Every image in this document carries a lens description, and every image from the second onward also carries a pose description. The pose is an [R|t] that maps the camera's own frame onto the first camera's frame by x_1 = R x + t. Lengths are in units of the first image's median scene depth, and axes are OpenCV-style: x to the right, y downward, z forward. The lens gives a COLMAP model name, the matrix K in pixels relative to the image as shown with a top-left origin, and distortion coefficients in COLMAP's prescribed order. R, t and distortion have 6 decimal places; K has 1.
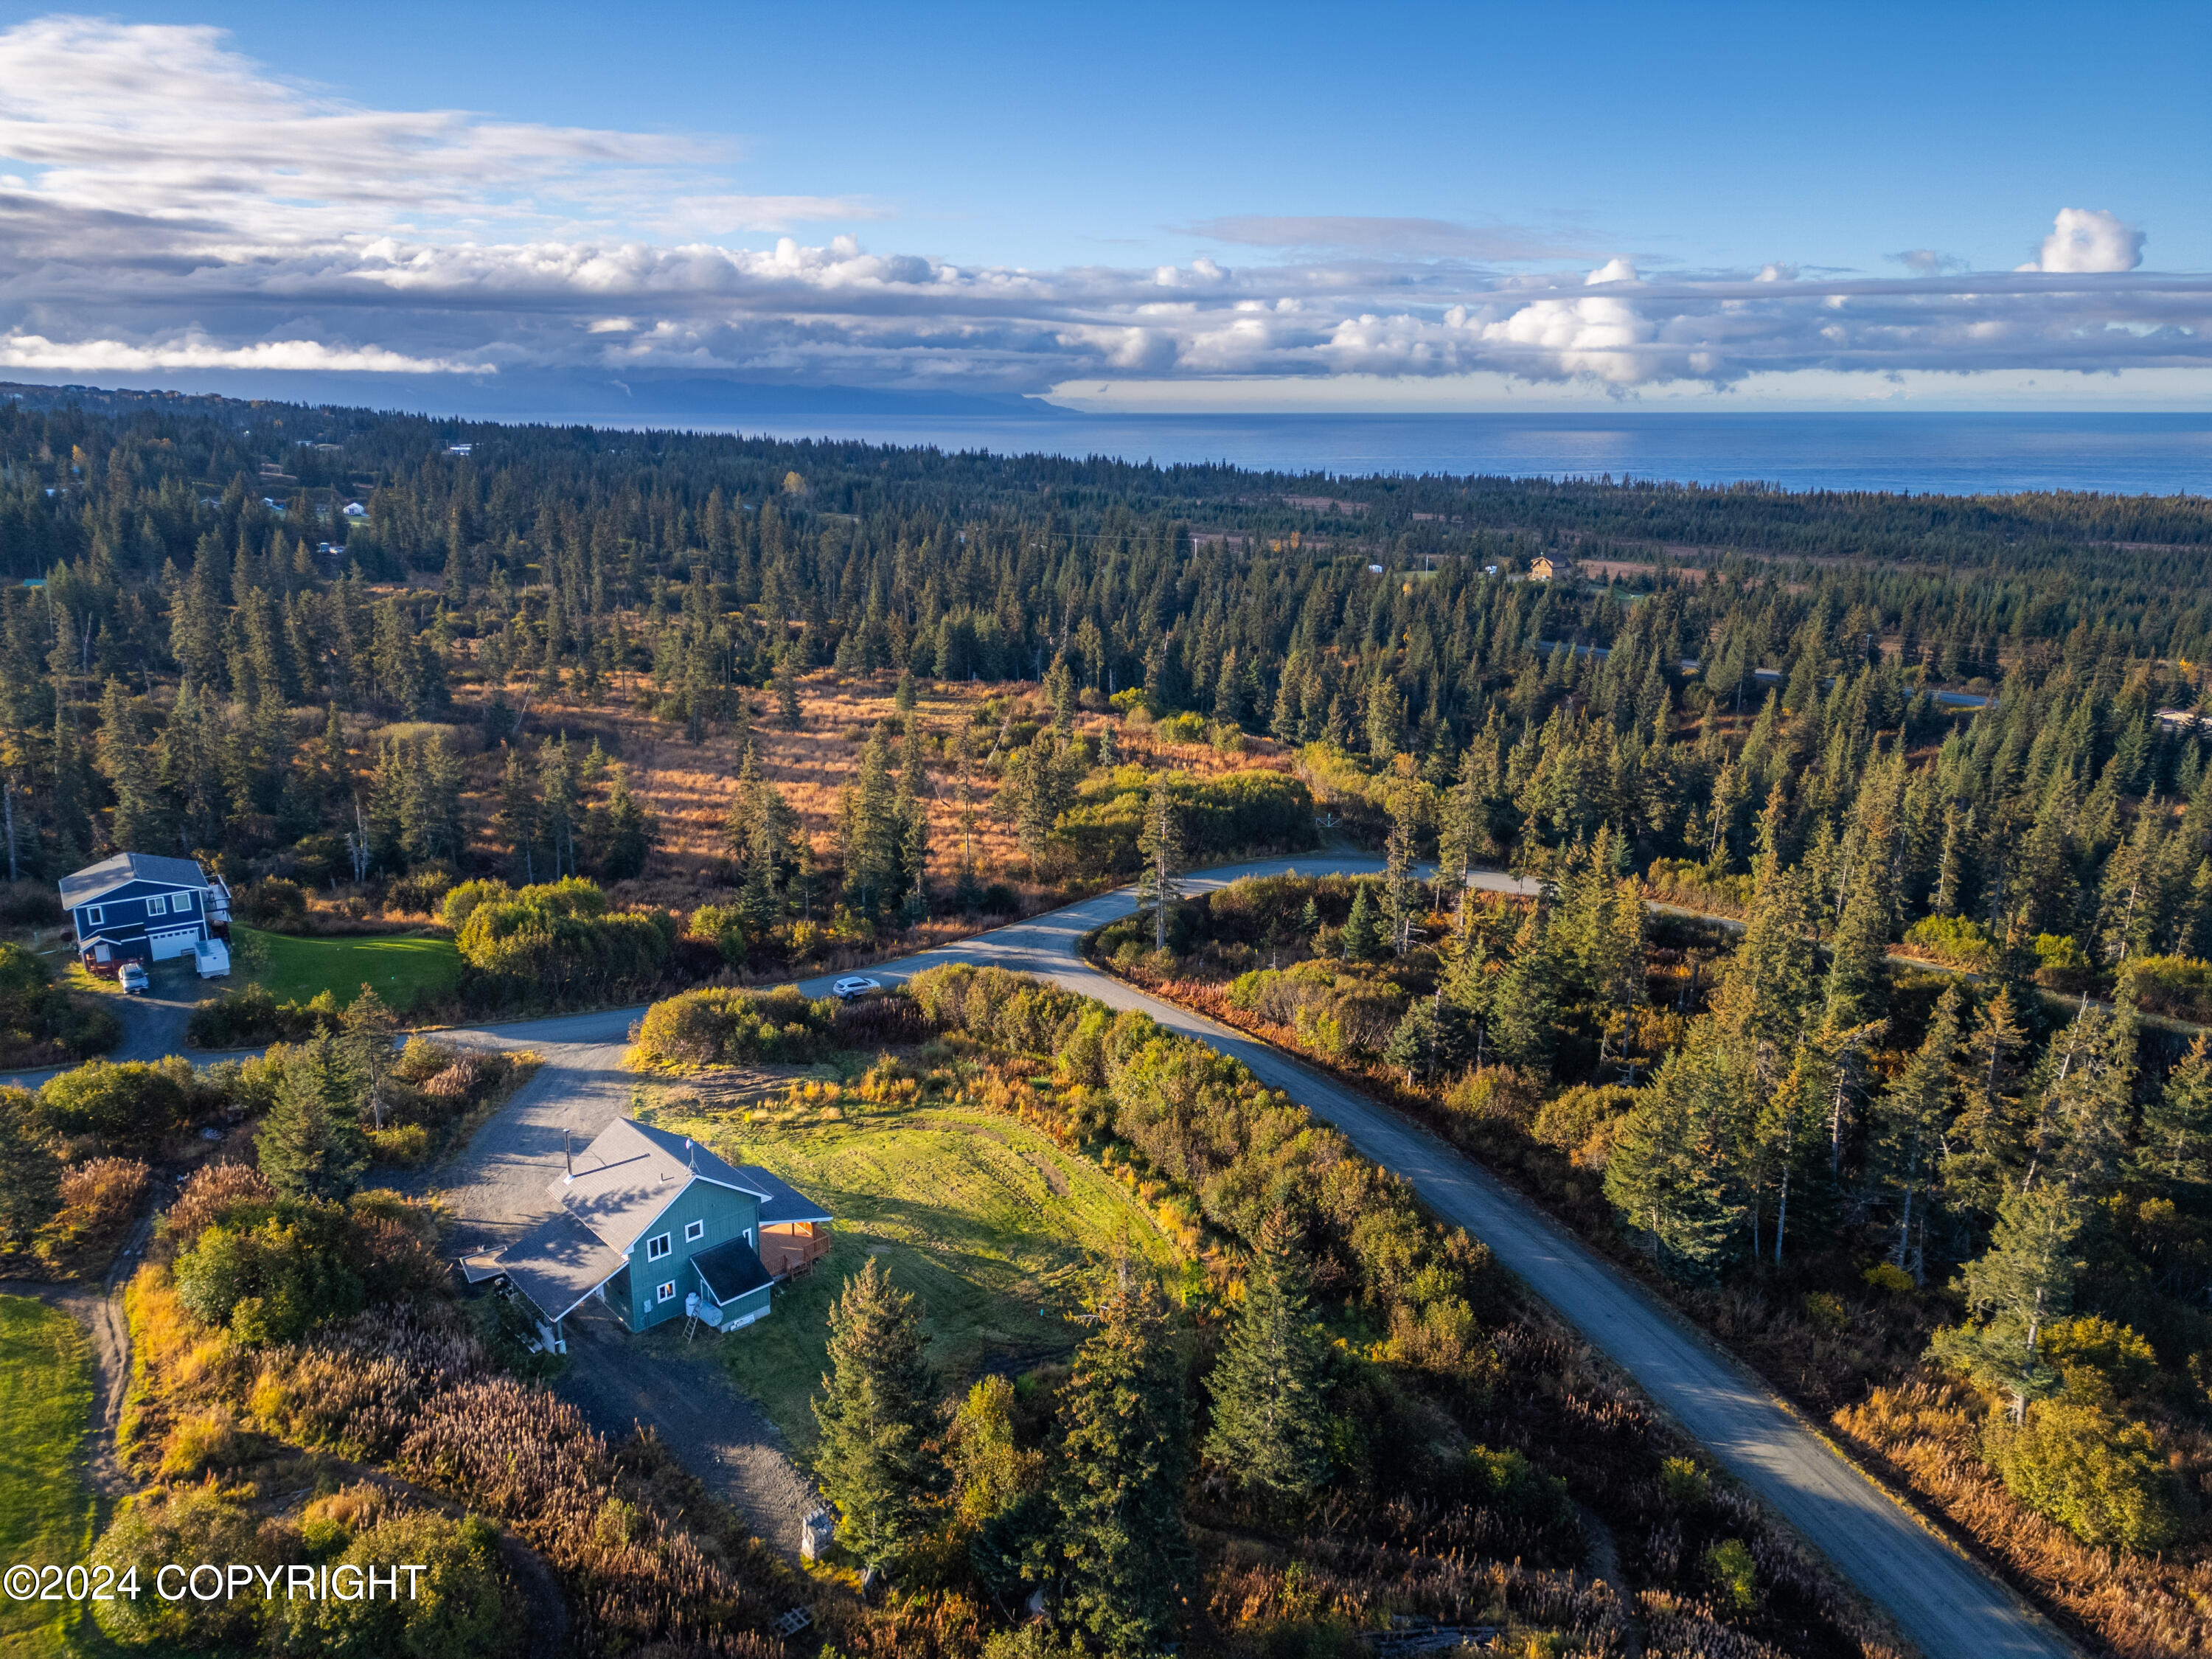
lens RADIAL K [[1542.8, 0, 1106.0], [0, 1542.8, 829.5], [0, 0, 1]] dist [0.020815, 0.000067]
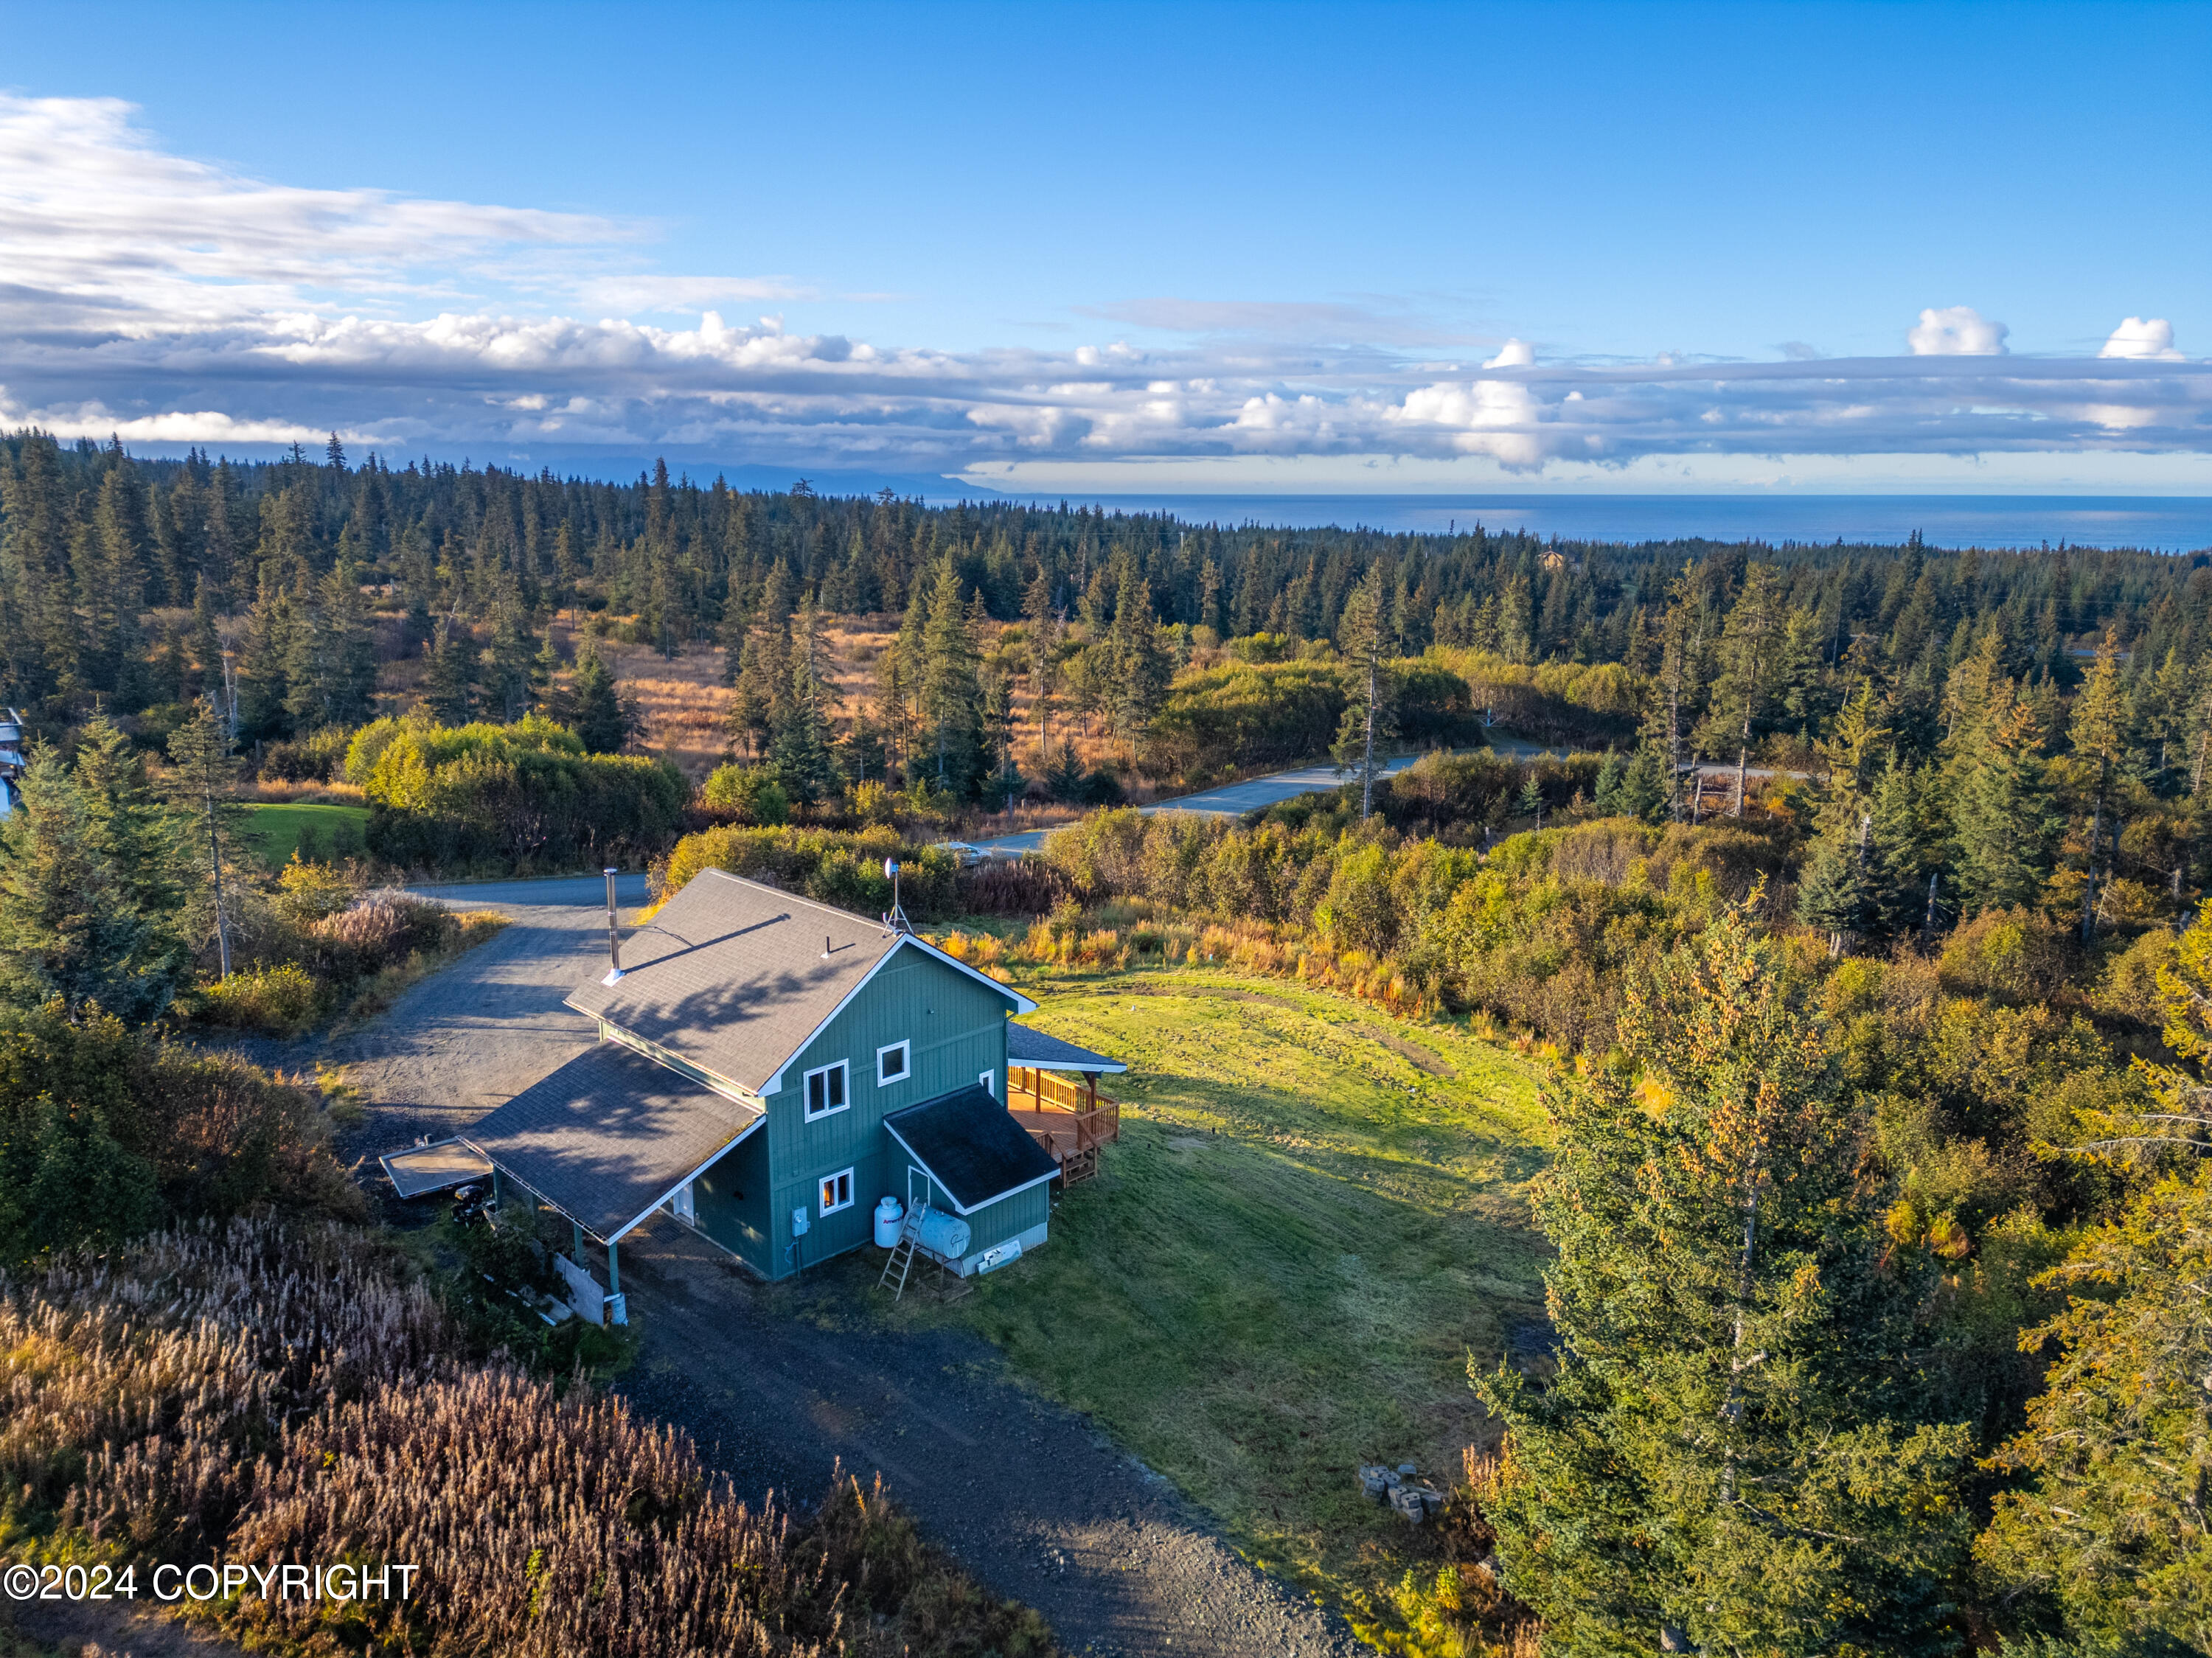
lens RADIAL K [[1552.1, 0, 1106.0], [0, 1552.1, 829.0], [0, 0, 1]] dist [0.043124, -0.037631]
pose [[0.998762, -0.006503, 0.049314, -0.222575], [0.008753, 0.998923, -0.045560, 0.208664], [-0.048965, 0.045935, 0.997744, 0.517423]]
